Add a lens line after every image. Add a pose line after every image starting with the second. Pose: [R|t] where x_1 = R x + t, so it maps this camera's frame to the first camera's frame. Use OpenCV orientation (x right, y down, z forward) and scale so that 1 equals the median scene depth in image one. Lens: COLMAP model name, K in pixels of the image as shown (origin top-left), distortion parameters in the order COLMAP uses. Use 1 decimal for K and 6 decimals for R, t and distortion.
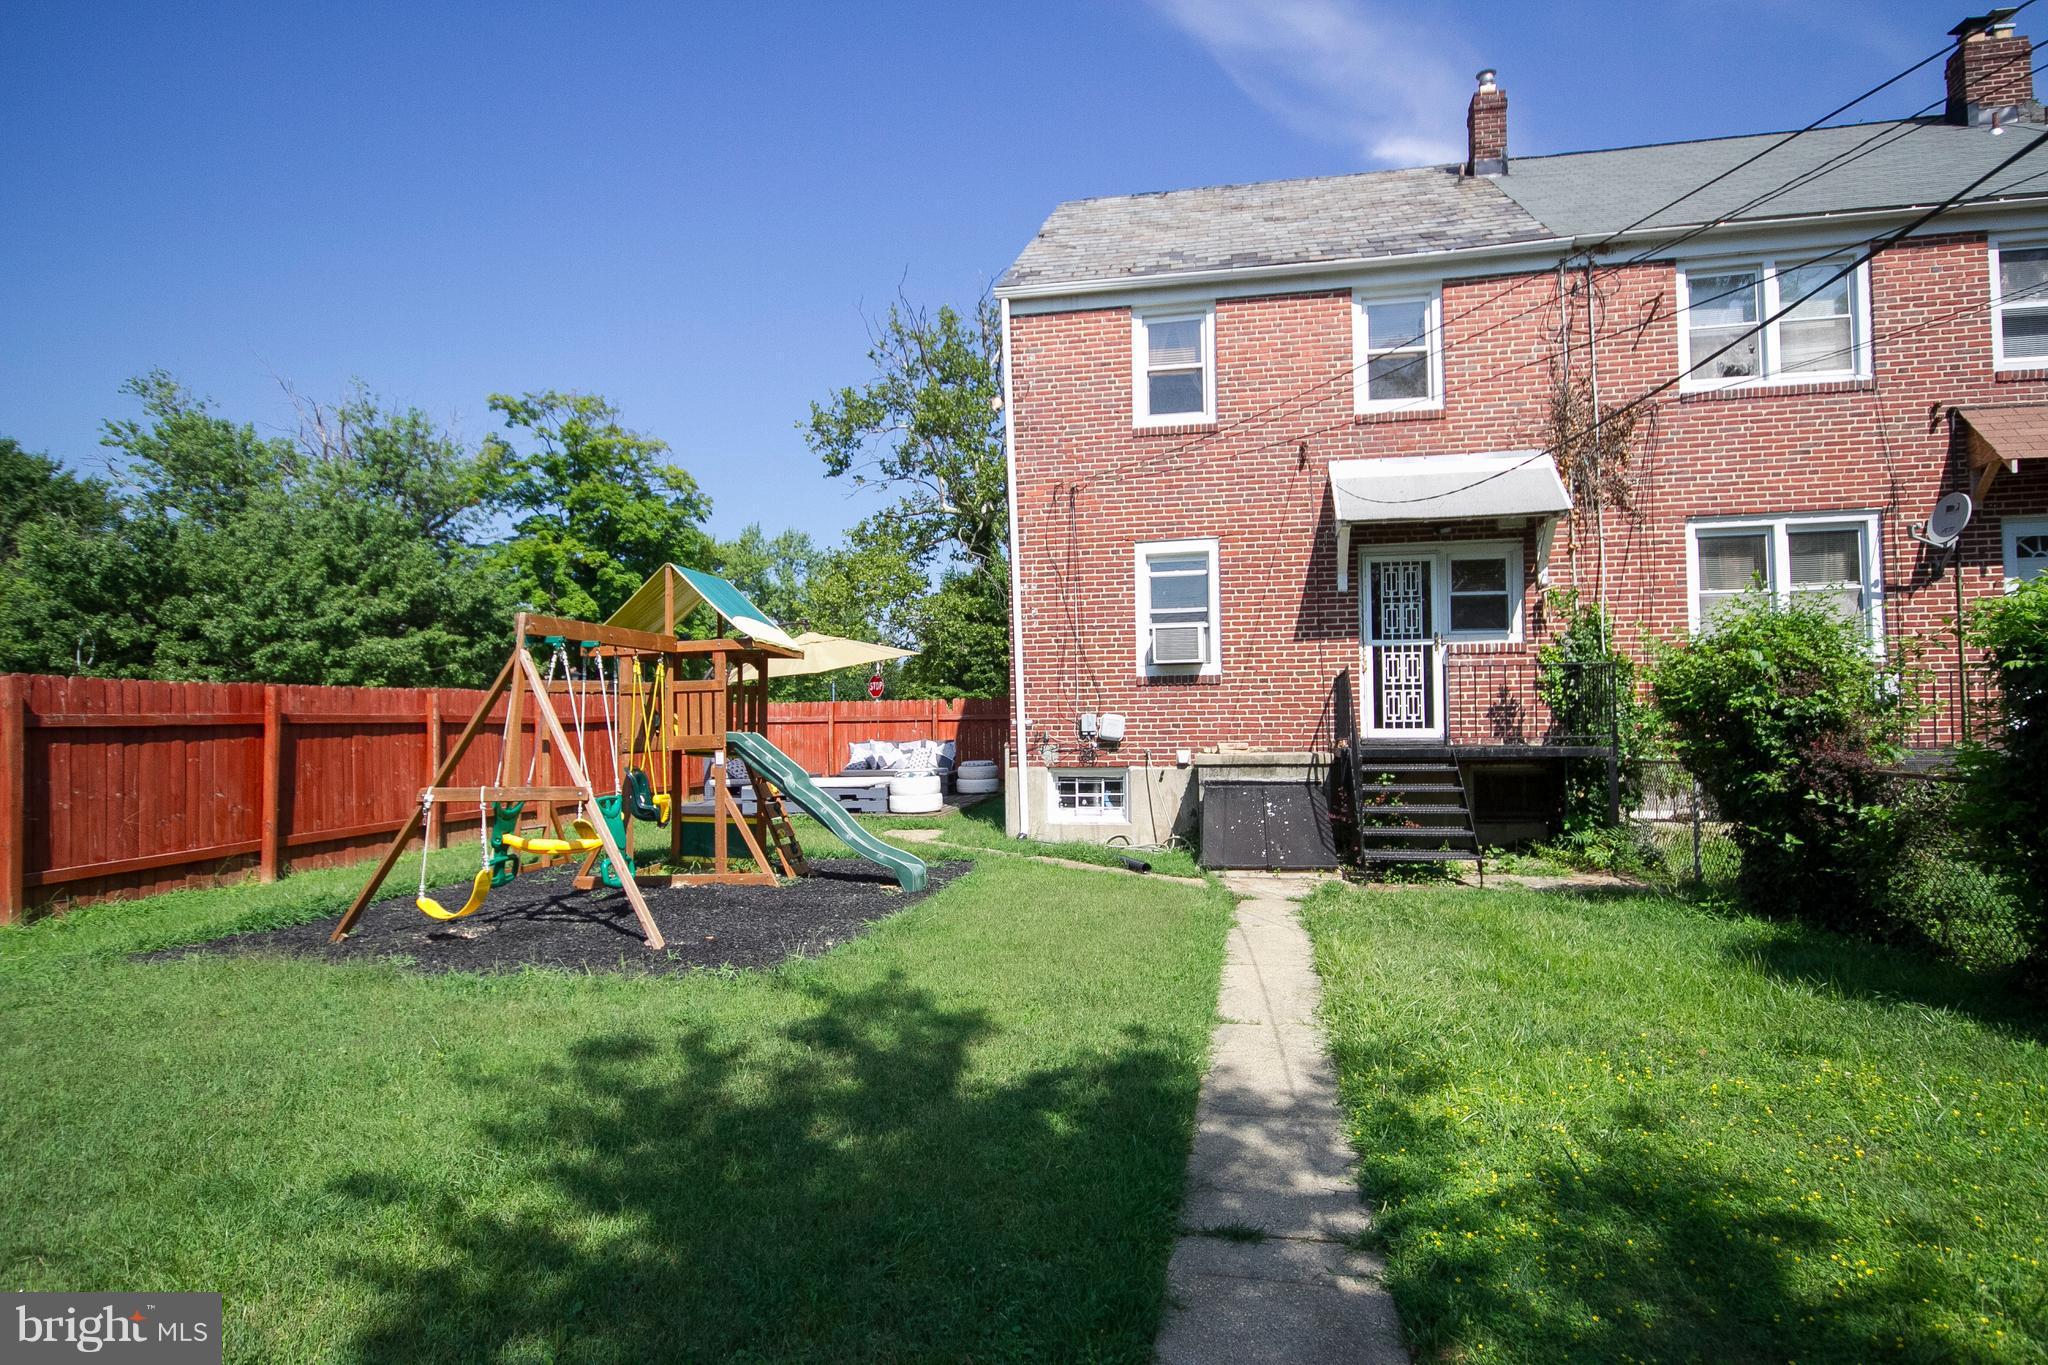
lens RADIAL K [[1042.5, 0, 1021.5], [0, 1042.5, 691.8], [0, 0, 1]] dist [-0.002909, 0.000576]
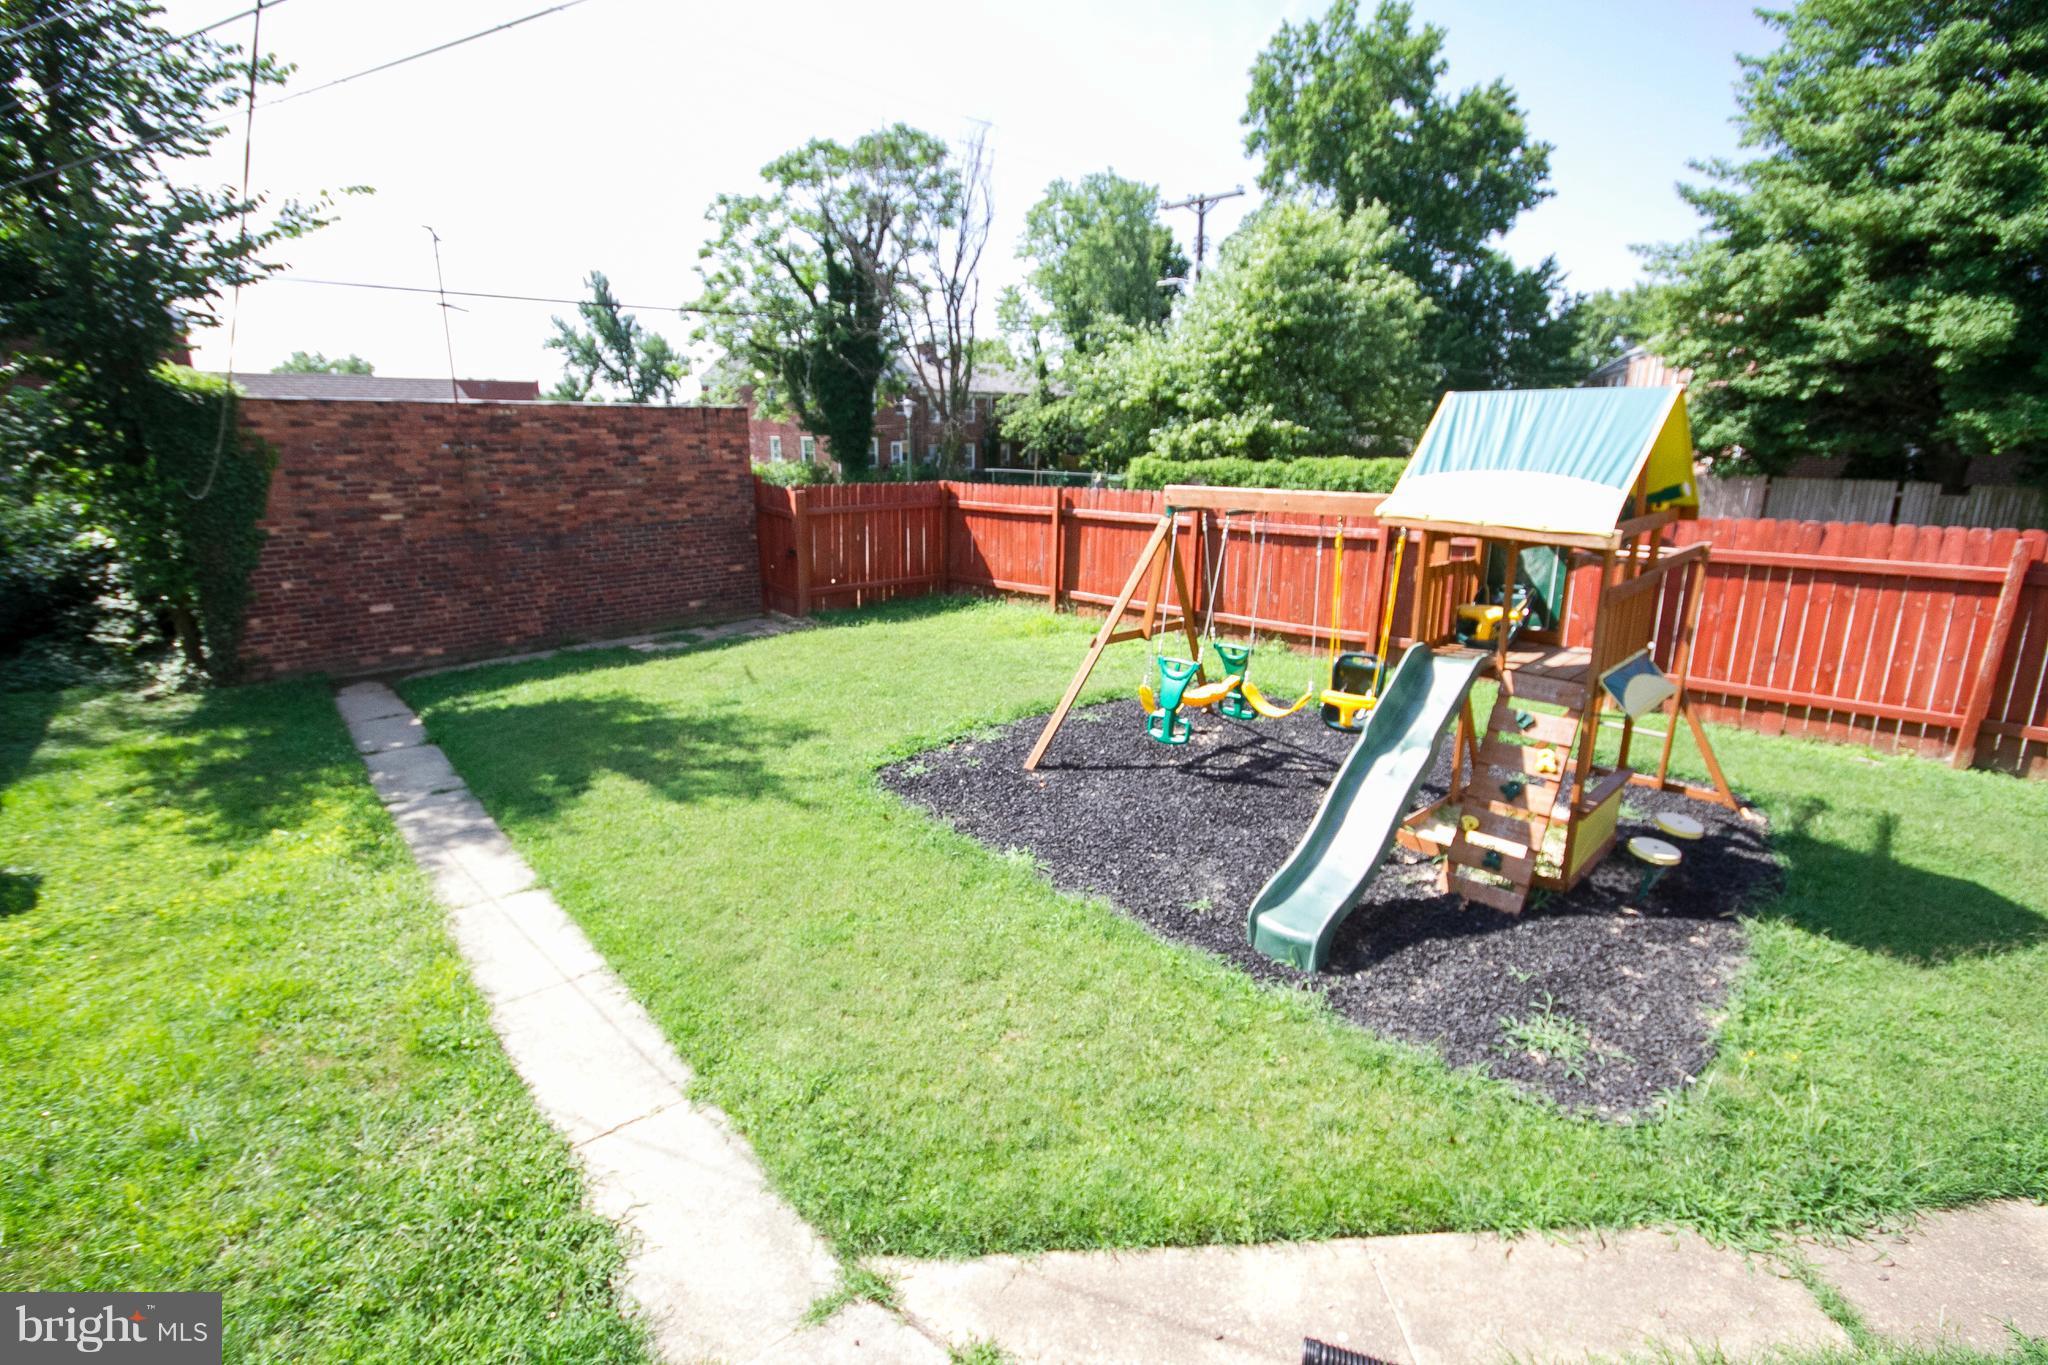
lens RADIAL K [[1042.5, 0, 1021.5], [0, 1042.5, 691.8], [0, 0, 1]] dist [-0.002909, 0.000576]
pose [[-0.626674, 0.210916, -0.750196, 0.468426], [0.028253, 0.968193, 0.248604, -0.125637], [0.778769, 0.134598, -0.612701, 1.435559]]
